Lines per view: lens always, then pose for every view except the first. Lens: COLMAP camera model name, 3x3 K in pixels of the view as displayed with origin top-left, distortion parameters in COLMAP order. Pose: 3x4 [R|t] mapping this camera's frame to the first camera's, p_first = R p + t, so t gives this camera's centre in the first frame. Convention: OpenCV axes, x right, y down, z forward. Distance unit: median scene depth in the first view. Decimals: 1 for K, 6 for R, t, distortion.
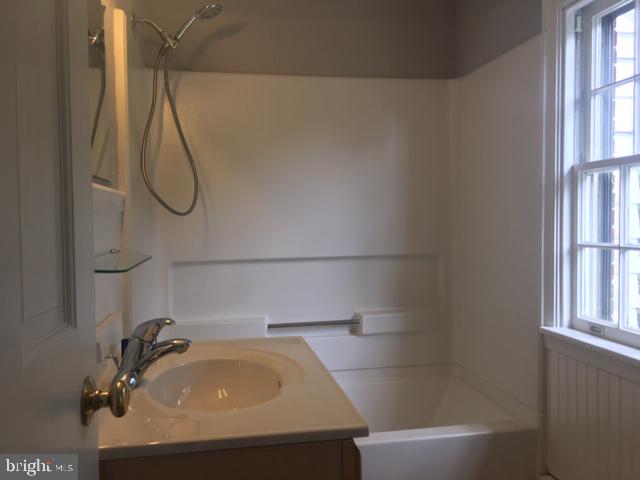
lens RADIAL K [[543.3, 0, 323.9], [0, 543.3, 240.9], [0, 0, 1]] dist [0.072679, -0.111588]
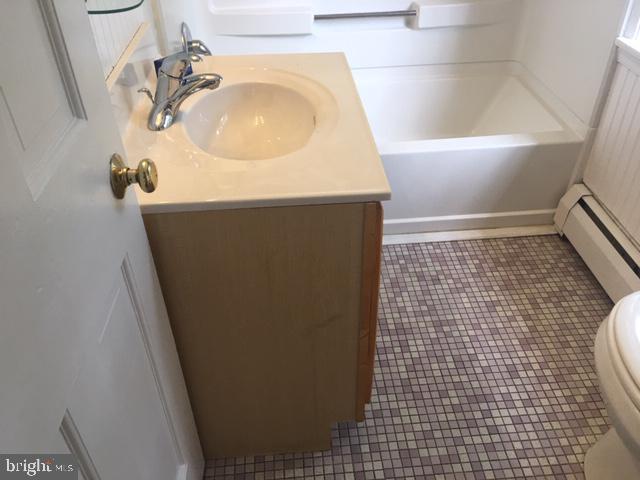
lens RADIAL K [[543.3, 0, 323.9], [0, 543.3, 240.9], [0, 0, 1]] dist [0.072679, -0.111588]
pose [[0.994183, 0.067986, -0.083540, 0.030026], [-0.008932, 0.824980, 0.565092, -0.105797], [0.107337, -0.561058, 0.820788, 0.059326]]
